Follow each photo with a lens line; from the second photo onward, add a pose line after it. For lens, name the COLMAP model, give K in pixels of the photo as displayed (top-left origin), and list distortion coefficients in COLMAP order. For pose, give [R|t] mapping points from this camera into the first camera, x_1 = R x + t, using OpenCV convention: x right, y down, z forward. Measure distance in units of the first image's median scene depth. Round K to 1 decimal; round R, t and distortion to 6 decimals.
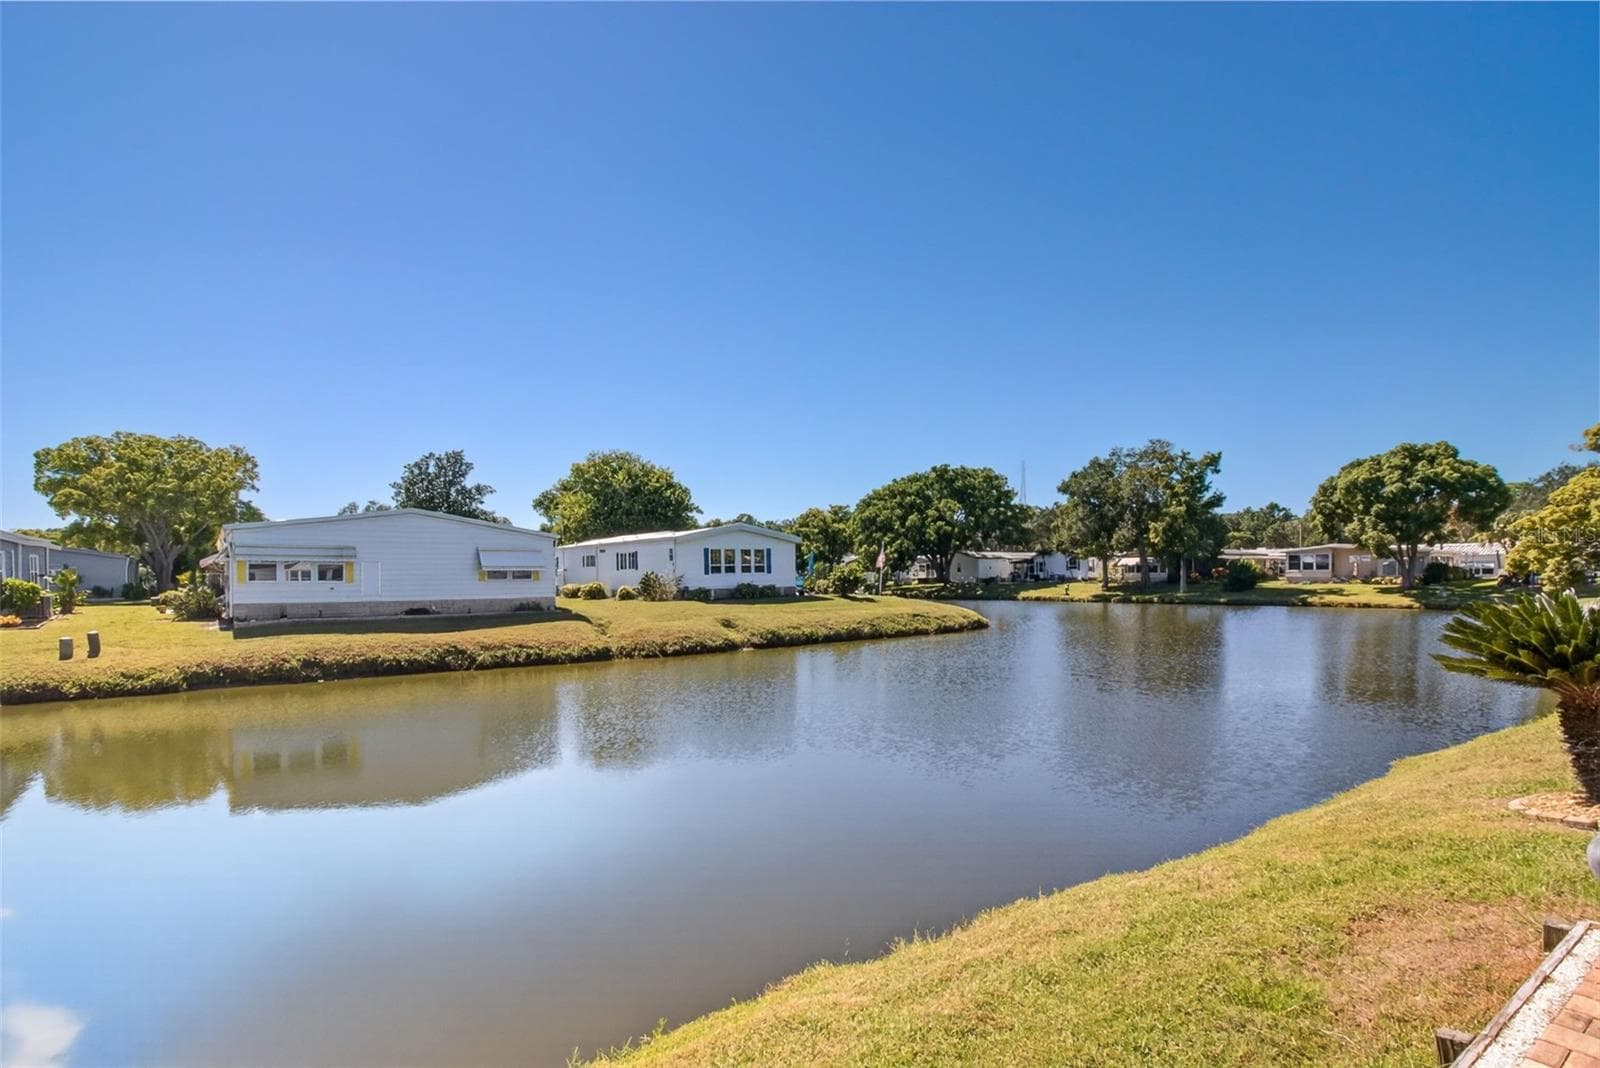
lens RADIAL K [[781.4, 0, 799.9], [0, 781.4, 591.6], [0, 0, 1]] dist [-0.005266, 0.011455]
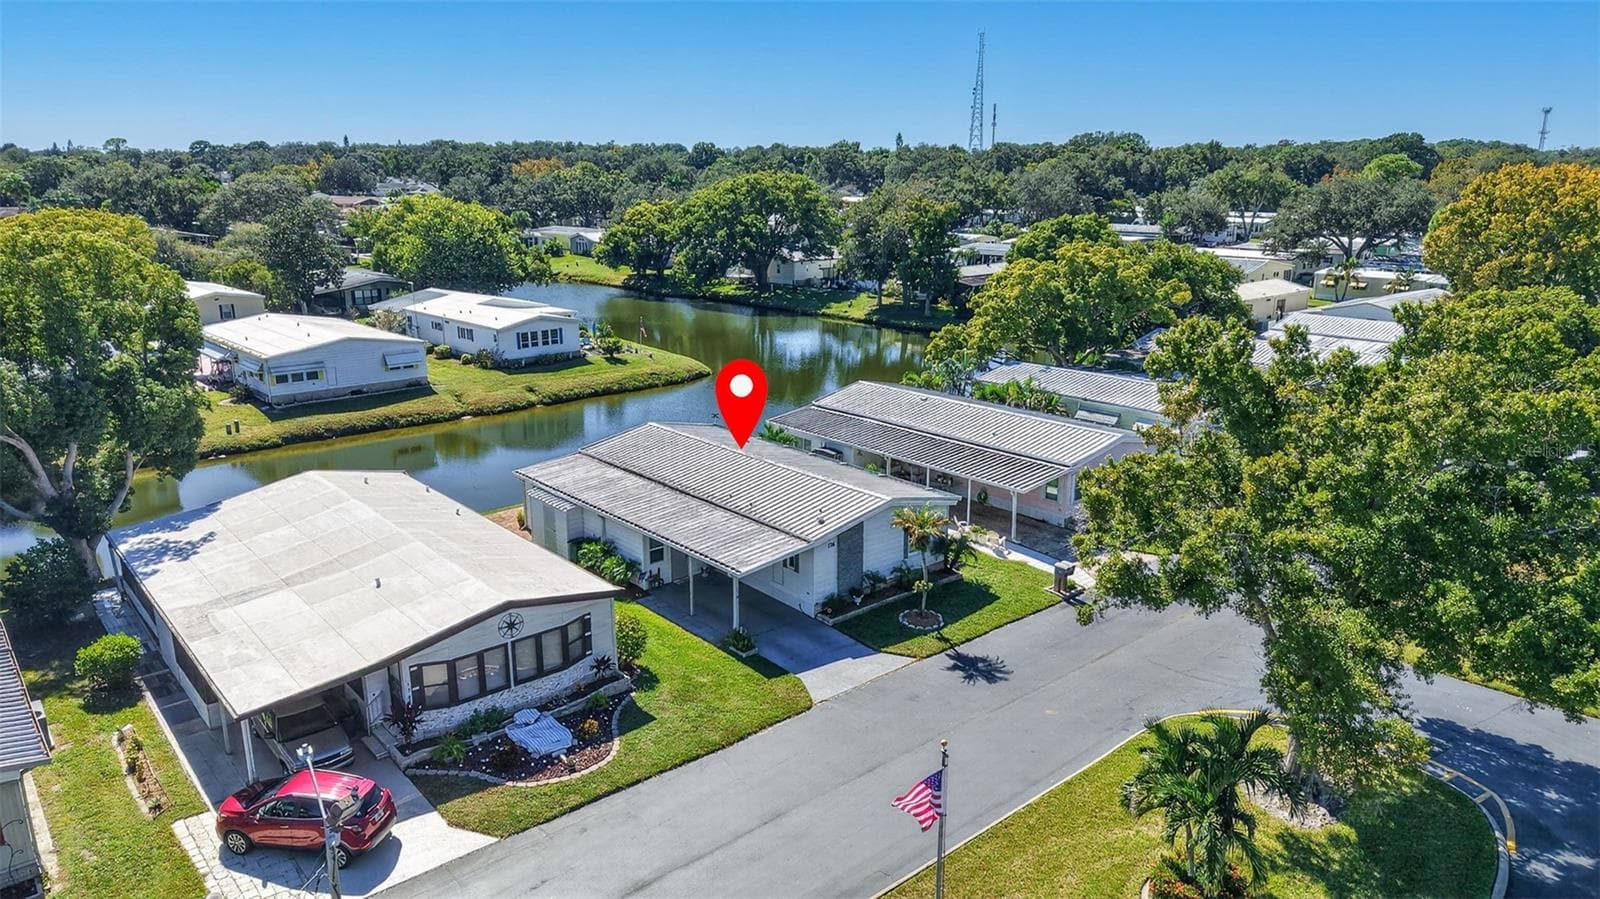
lens RADIAL K [[1033.9, 0, 806.5], [0, 1033.9, 448.5], [0, 0, 1]] dist [0.007425, 0.000355]
pose [[0.993475, -0.013542, 0.113239, 0.166754], [-0.012712, 0.973589, 0.227953, -0.235727], [-0.113335, -0.227905, 0.967065, -0.866211]]
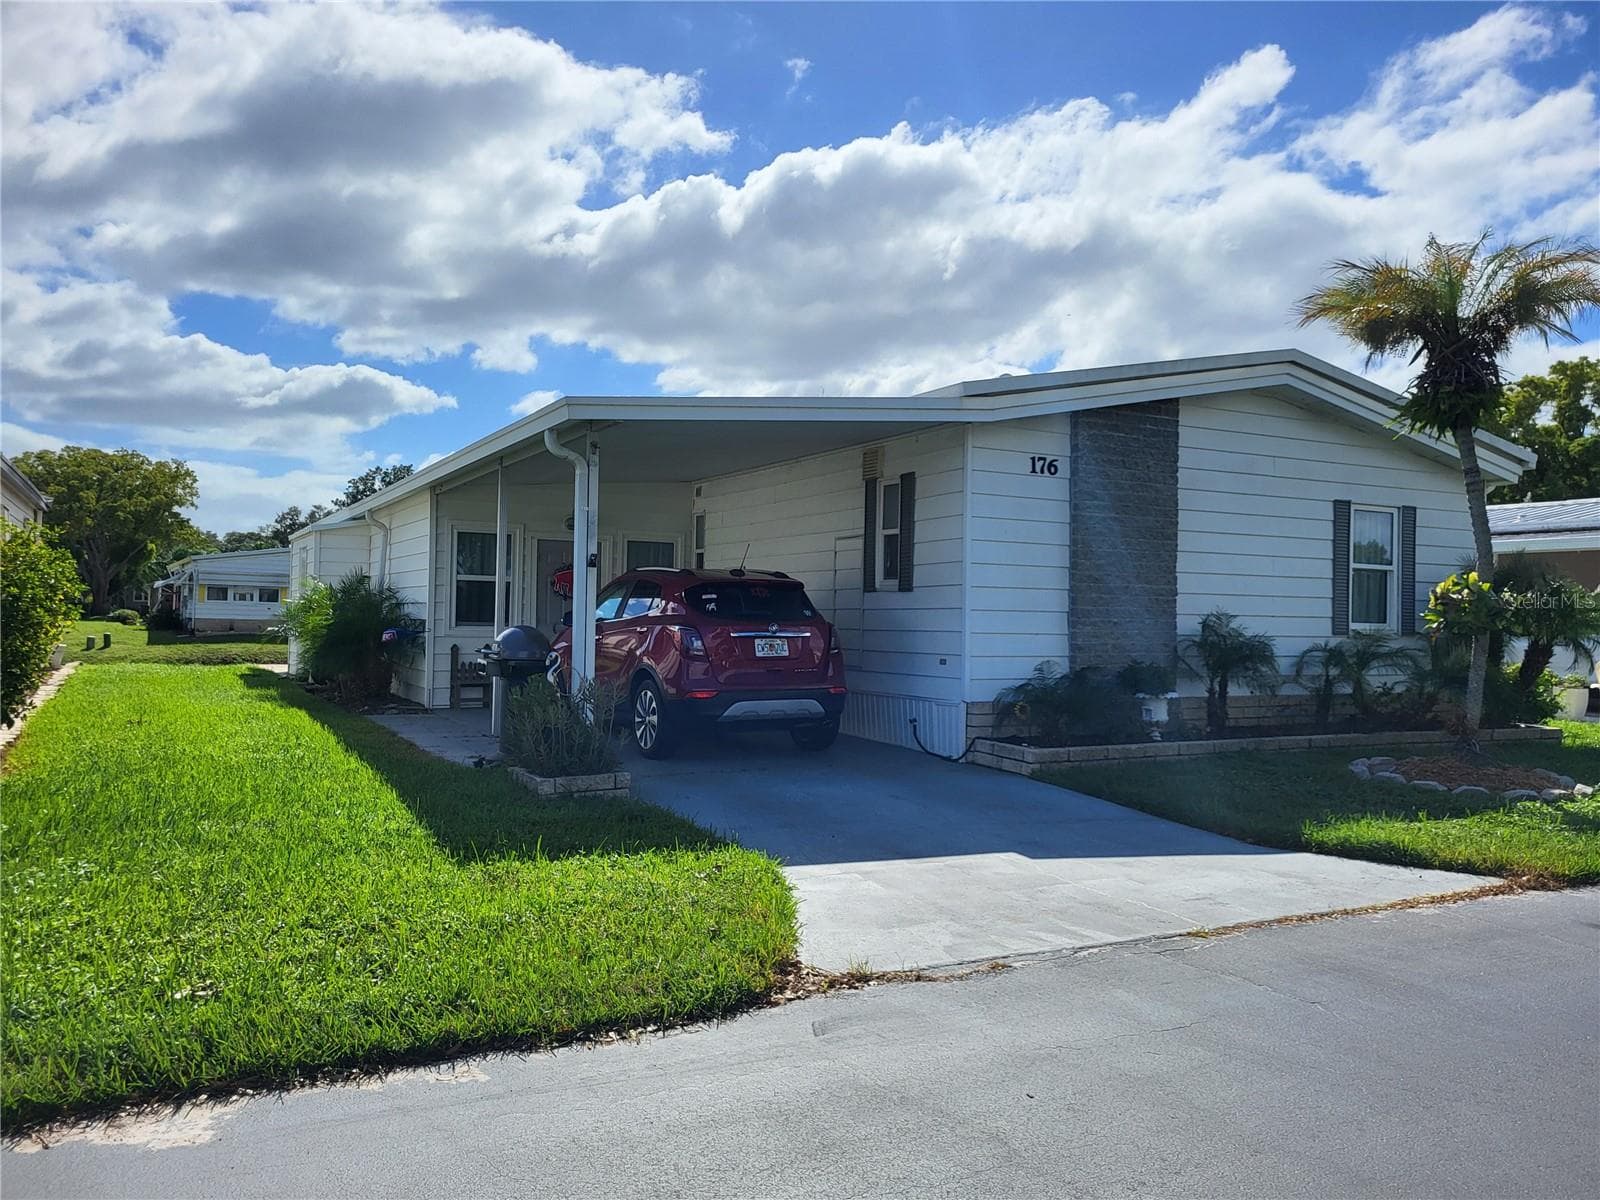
lens RADIAL K [[1227.9, 0, 815.1], [0, 1227.9, 597.5], [0, 0, 1]] dist [0.022688, -0.007981]
pose [[0.992687, 0.026877, -0.117685, 0.247307], [-0.031595, 0.998763, -0.038408, 0.013557], [0.116507, 0.041846, 0.992308, -0.424495]]
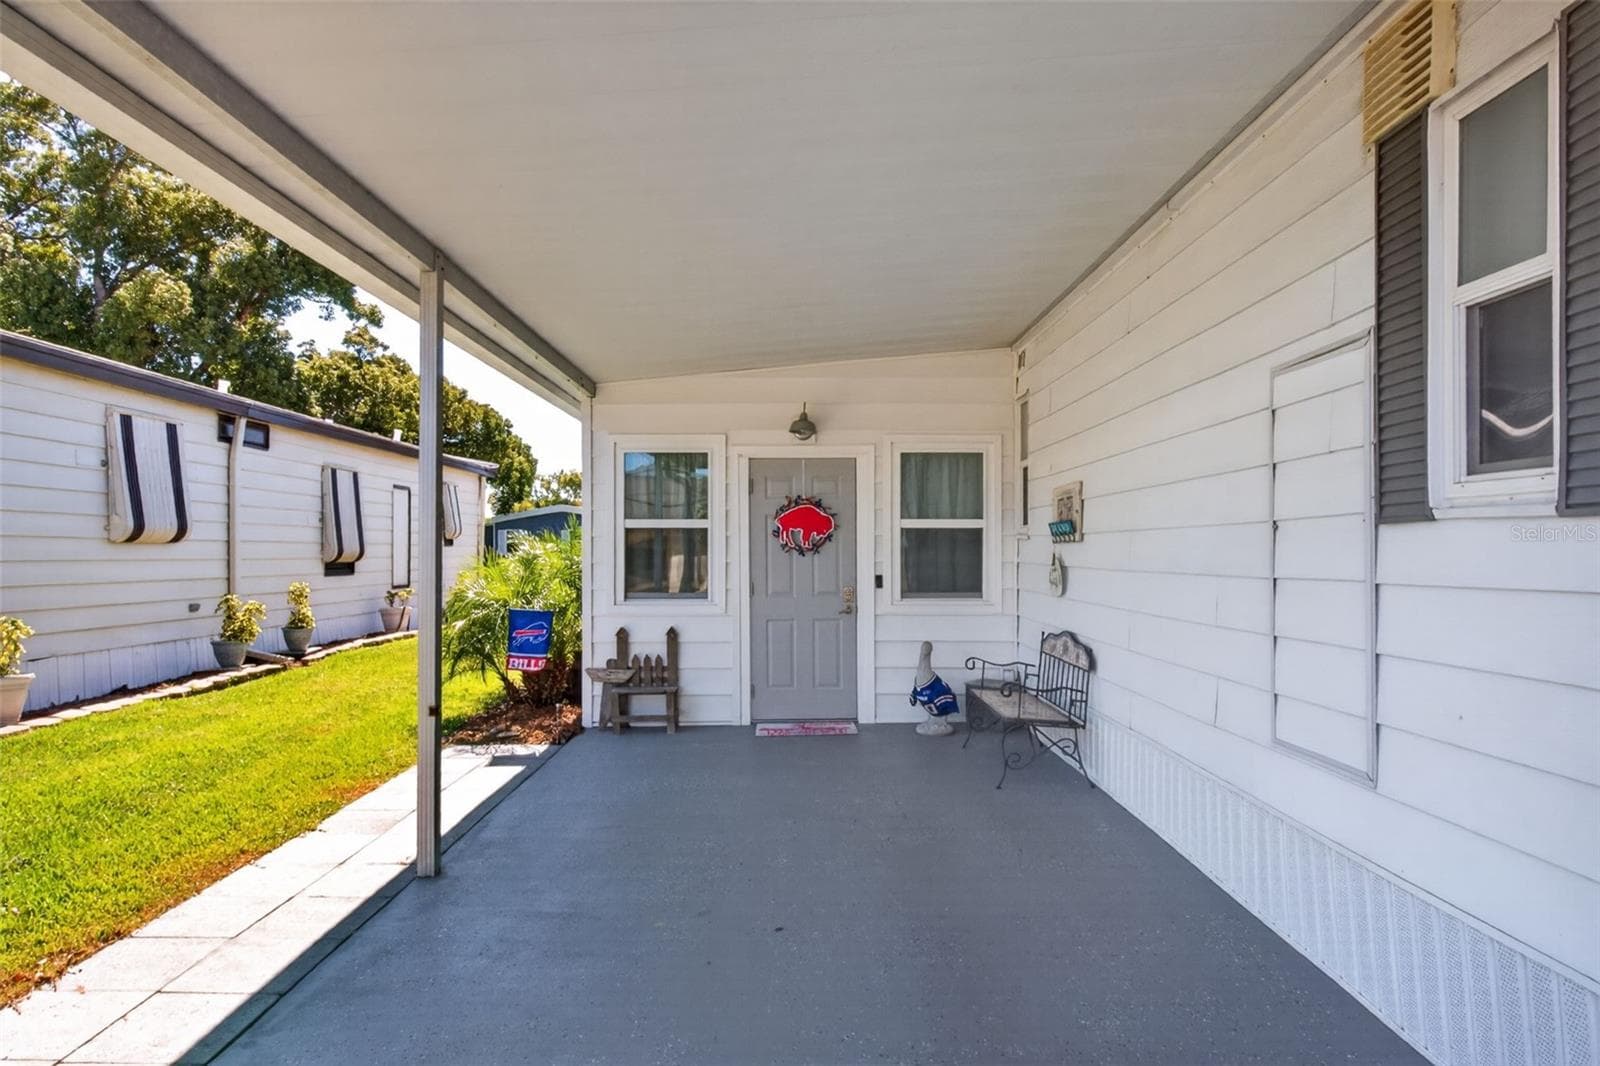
lens RADIAL K [[927.9, 0, 791.8], [0, 927.9, 548.9], [0, 0, 1]] dist [-0.005901, 0.003014]
pose [[0.816434, 0.006428, -0.577403, 0.232619], [-0.017755, 0.999745, -0.013975, 0.006200], [0.577166, 0.021661, 0.816340, -0.258642]]
